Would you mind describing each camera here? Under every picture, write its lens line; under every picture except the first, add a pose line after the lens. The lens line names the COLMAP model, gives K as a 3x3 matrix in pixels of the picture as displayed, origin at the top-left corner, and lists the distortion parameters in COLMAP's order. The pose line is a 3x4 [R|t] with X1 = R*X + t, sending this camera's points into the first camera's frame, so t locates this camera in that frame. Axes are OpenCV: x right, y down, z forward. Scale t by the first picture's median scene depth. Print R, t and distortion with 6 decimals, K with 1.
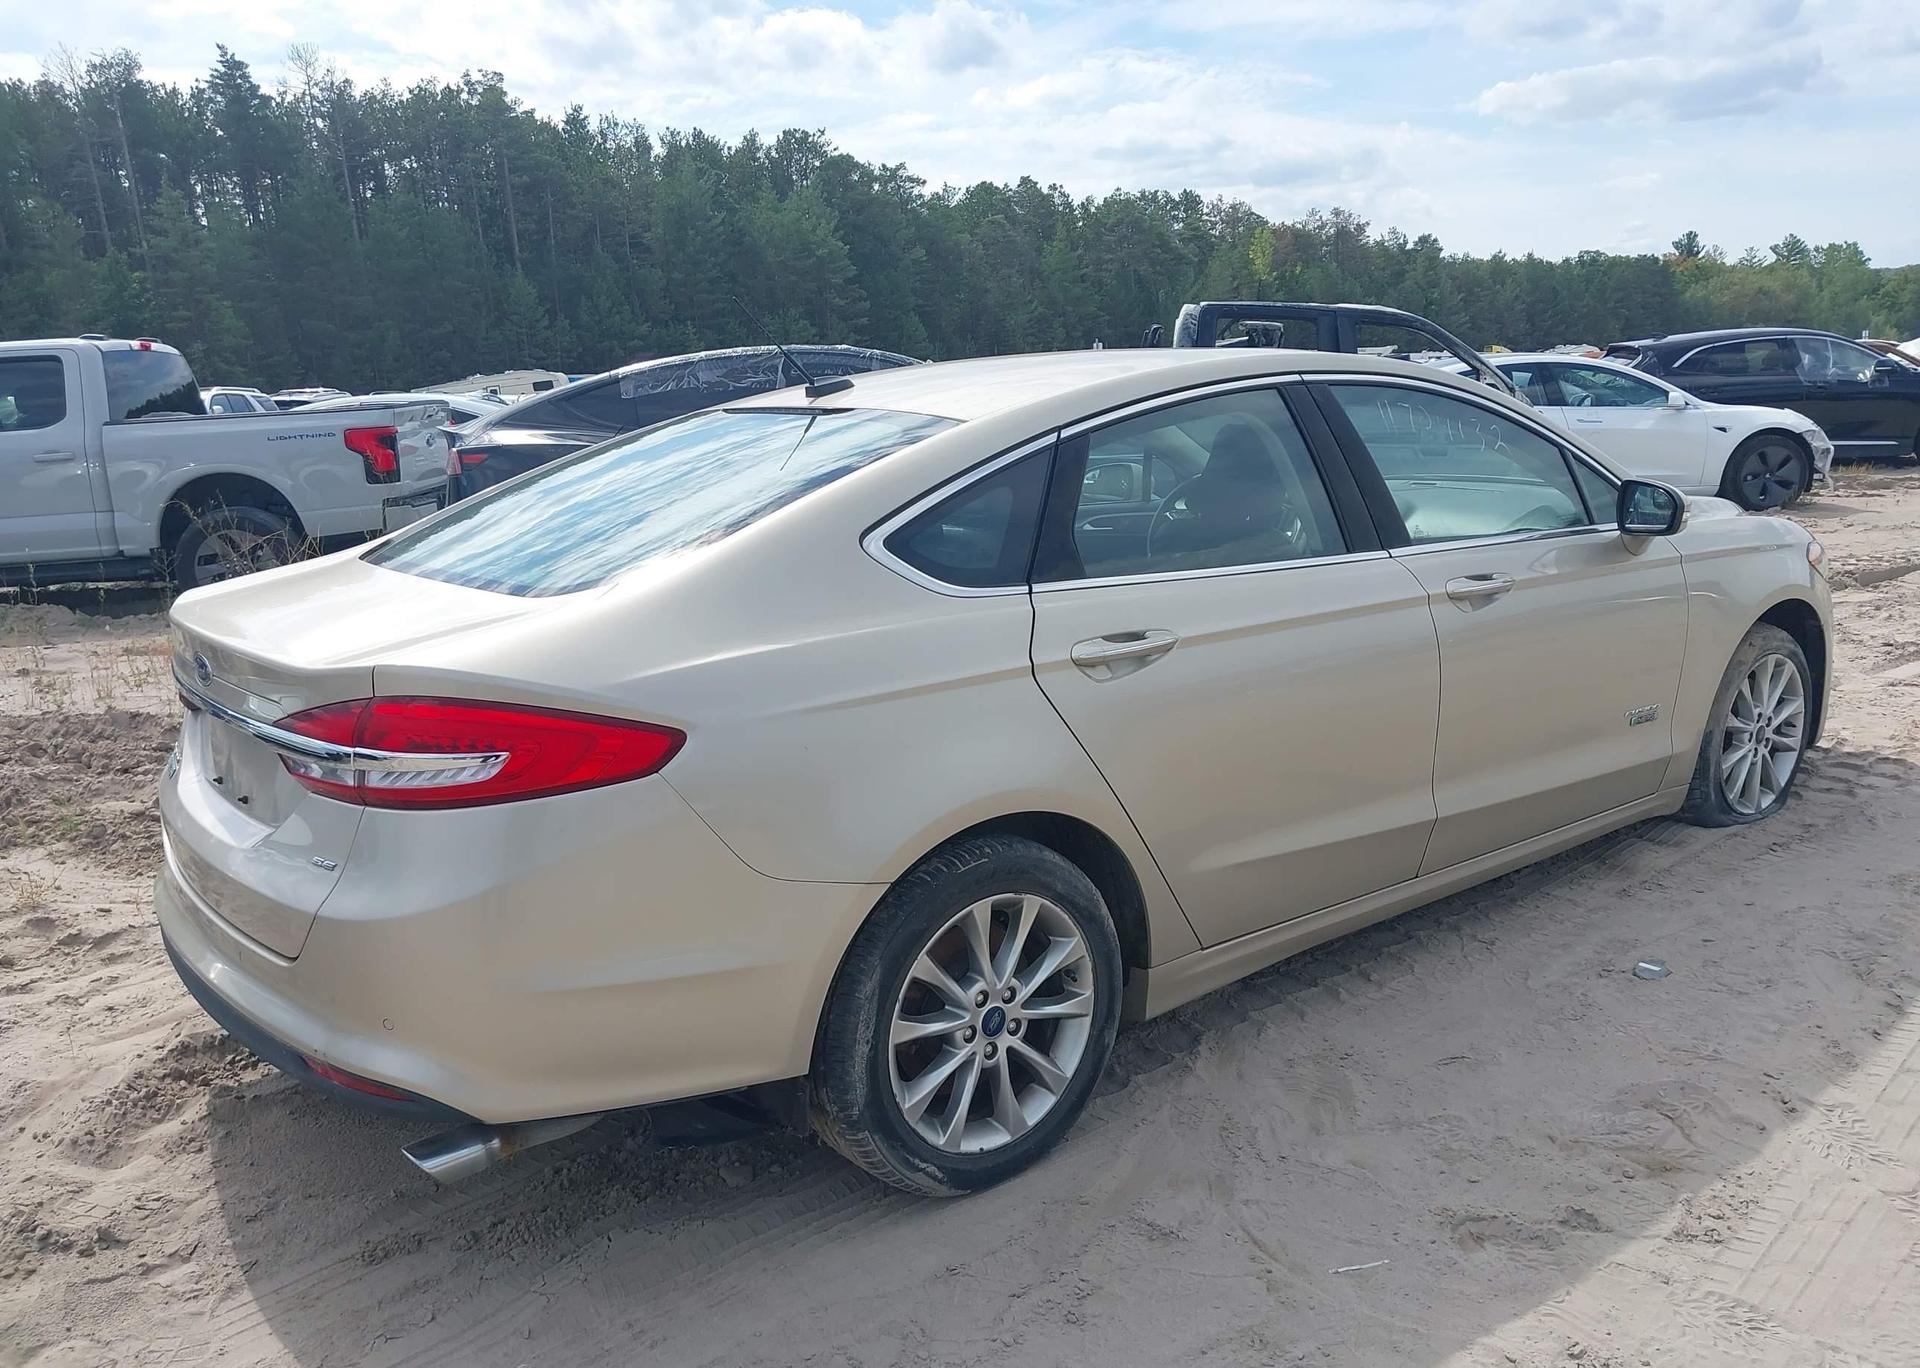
lens RADIAL K [[1489.9, 0, 965.3], [0, 1489.9, 727.0], [0, 0, 1]] dist [0.018792, -0.024203]
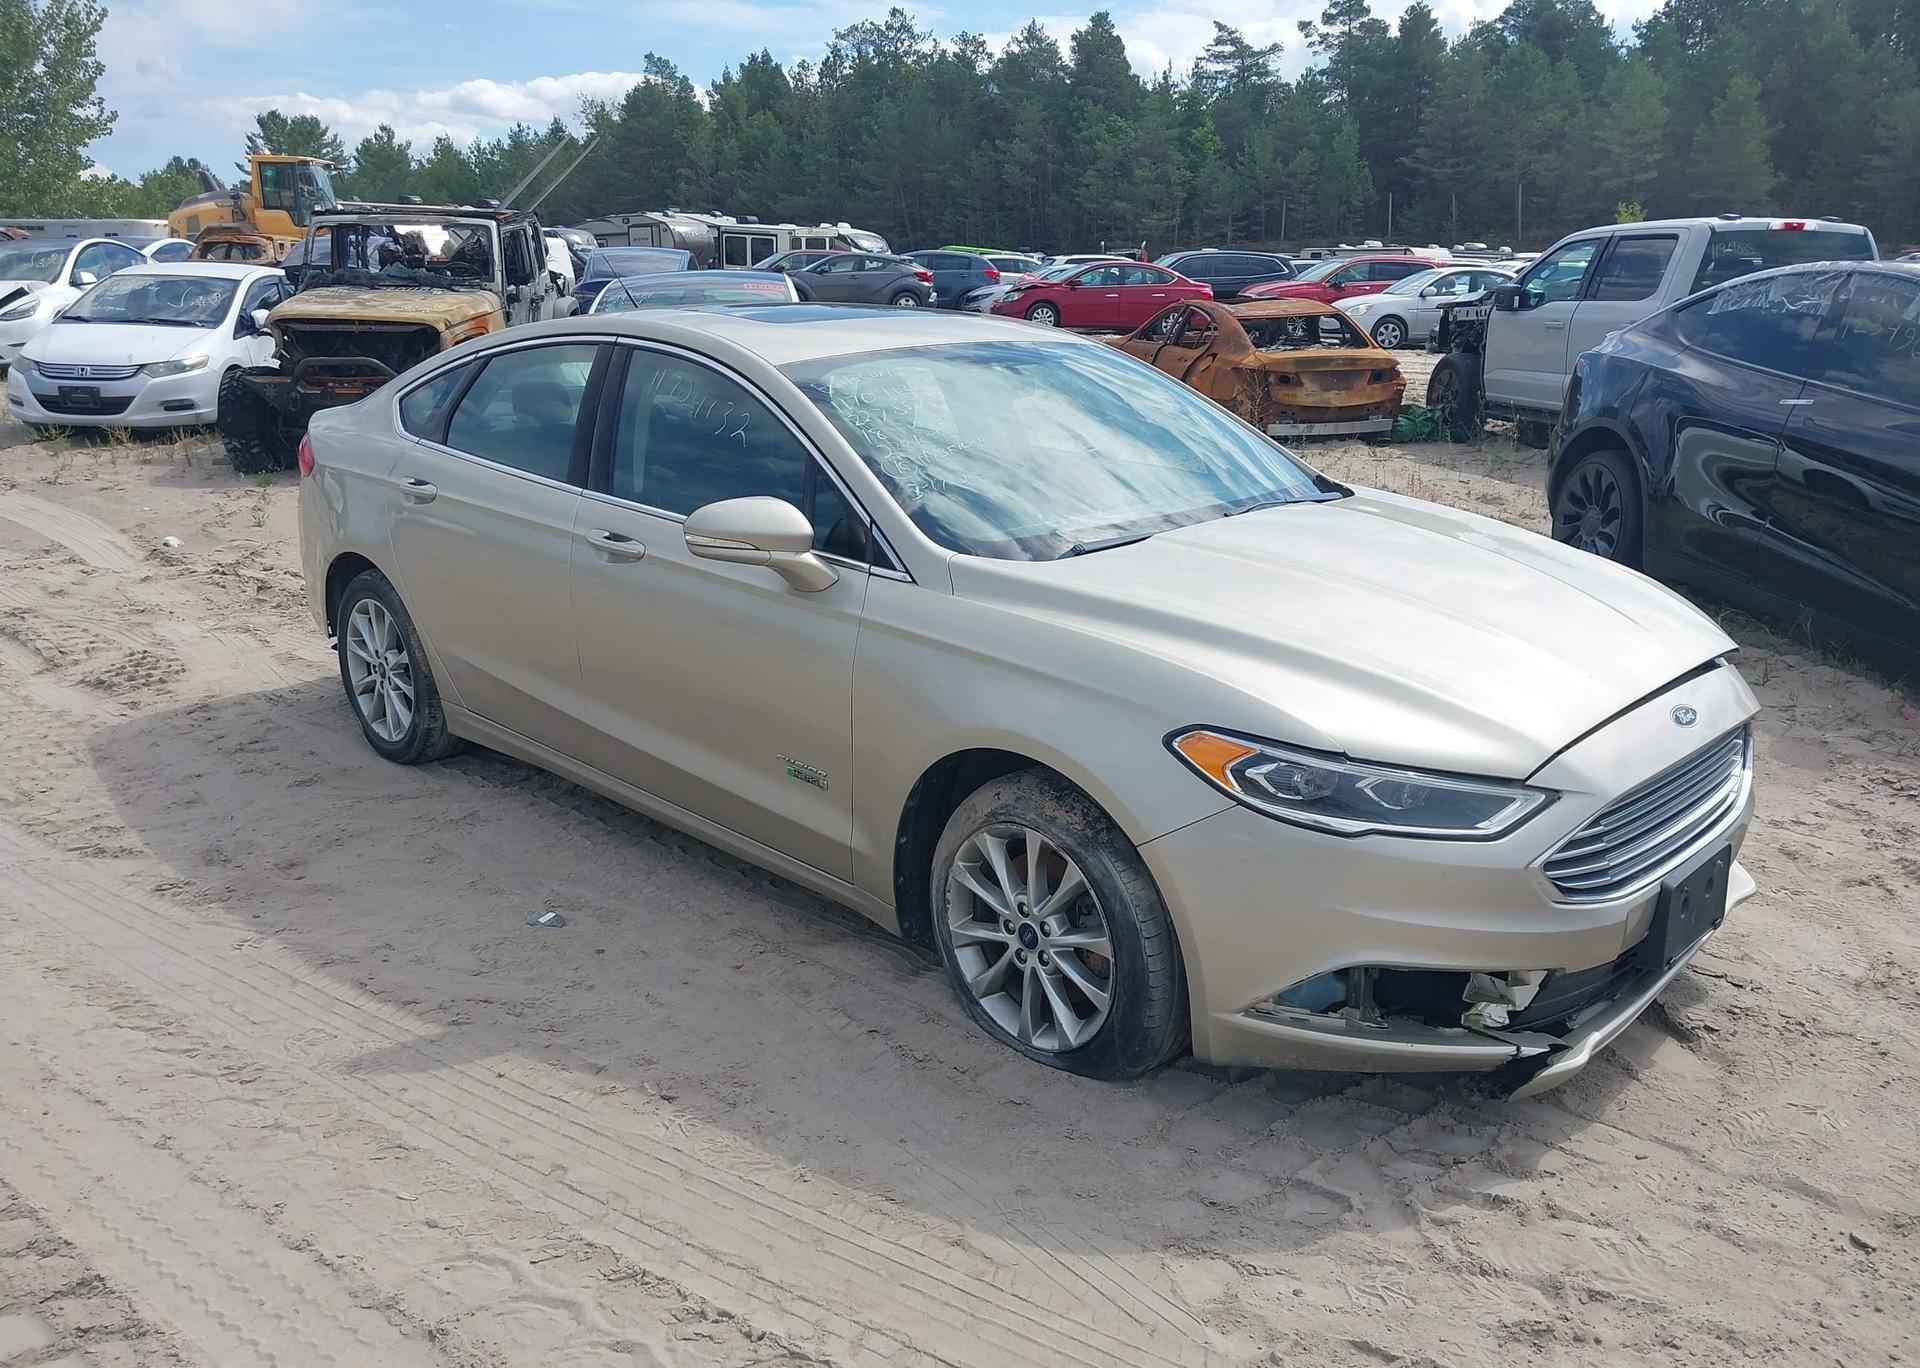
lens RADIAL K [[1486.8, 0, 967.2], [0, 1486.8, 725.6], [0, 0, 1]] dist [0.013127, -0.013337]
pose [[0.128921, 0.337123, -0.932592, 1.443577], [-0.240048, 0.923080, 0.300501, -0.361710], [0.962162, 0.185126, 0.199930, 1.047731]]
